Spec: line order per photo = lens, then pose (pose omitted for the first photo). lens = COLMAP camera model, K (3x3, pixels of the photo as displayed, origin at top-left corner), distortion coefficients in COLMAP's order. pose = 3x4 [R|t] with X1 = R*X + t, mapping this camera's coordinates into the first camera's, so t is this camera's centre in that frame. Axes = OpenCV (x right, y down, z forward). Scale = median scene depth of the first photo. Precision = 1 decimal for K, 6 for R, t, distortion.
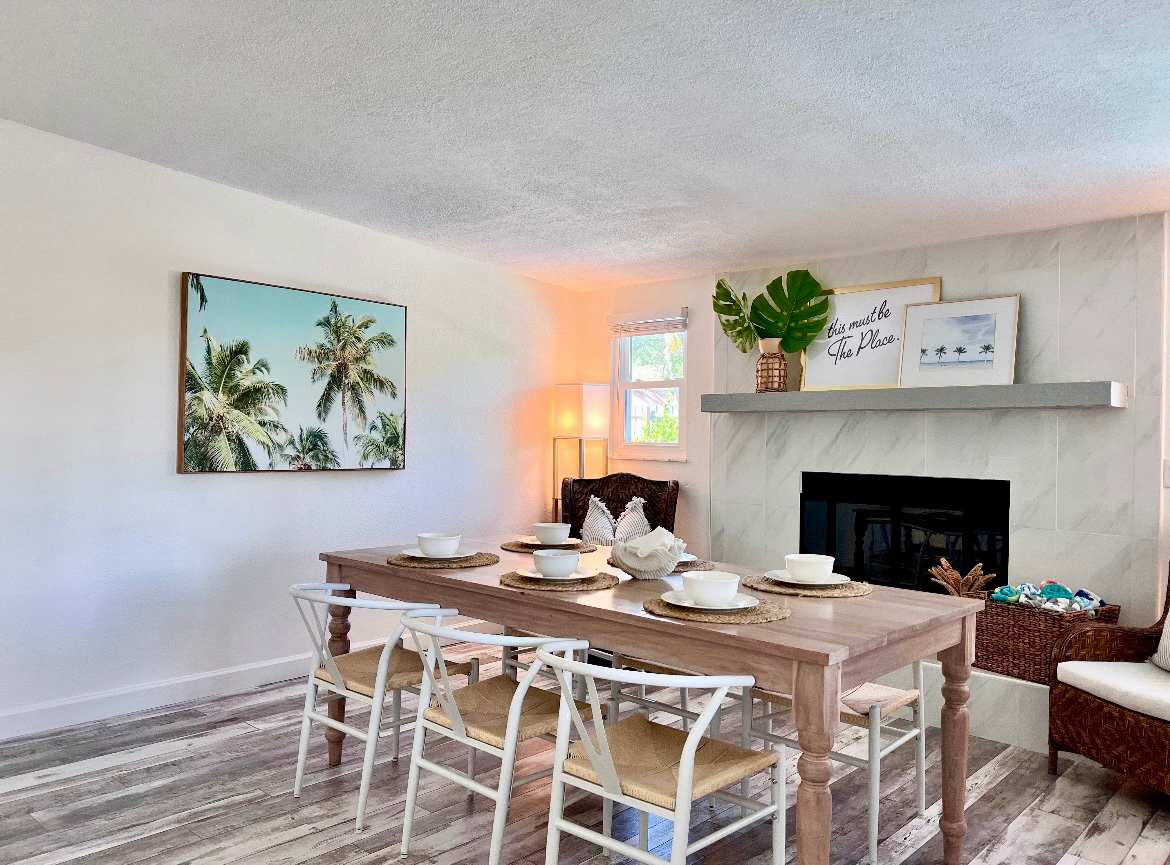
lens RADIAL K [[890.3, 0, 576.8], [0, 890.3, 431.3], [0, 0, 1]] dist [0.059290, -0.077525]
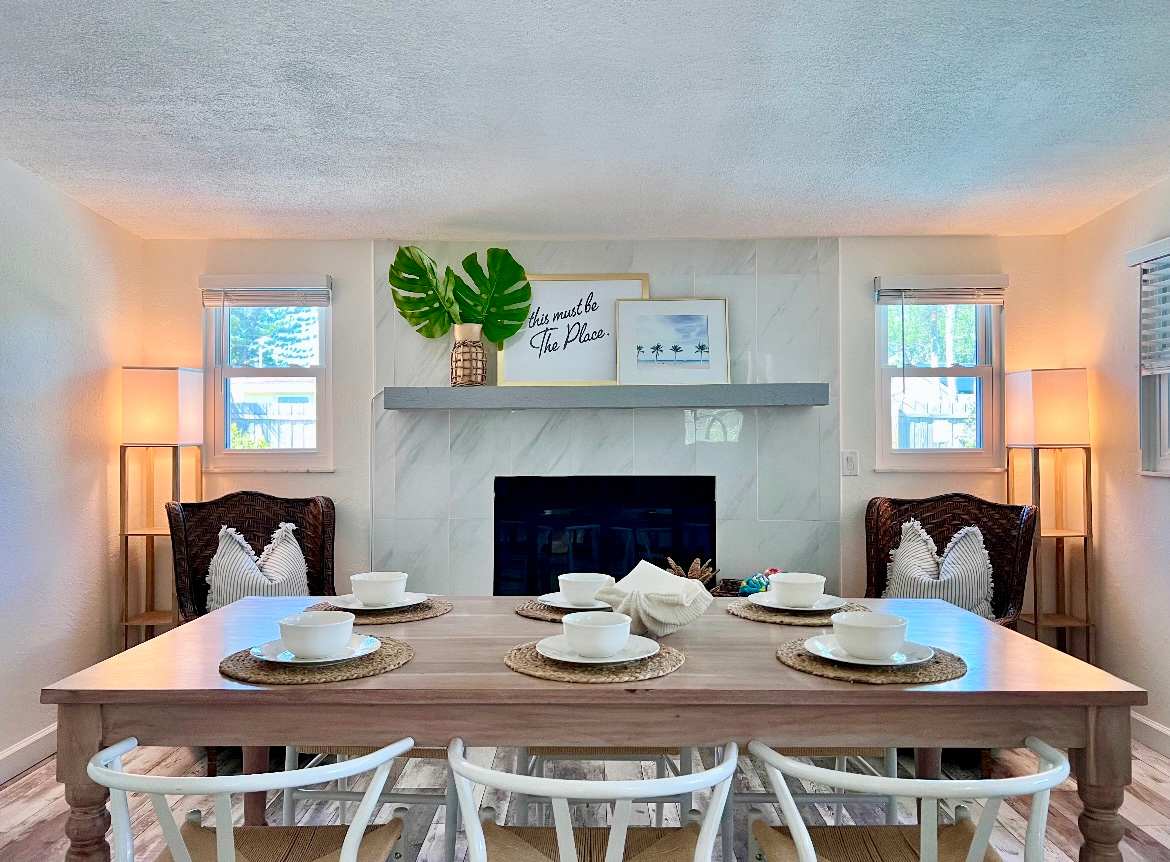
lens RADIAL K [[890.3, 0, 593.4], [0, 890.3, 429.4], [0, 0, 1]] dist [0.059290, -0.077525]
pose [[0.731433, -0.011800, 0.681812, -0.290672], [0.011506, 0.999921, 0.004962, -0.005736], [-0.681817, 0.004215, 0.731511, 0.303387]]
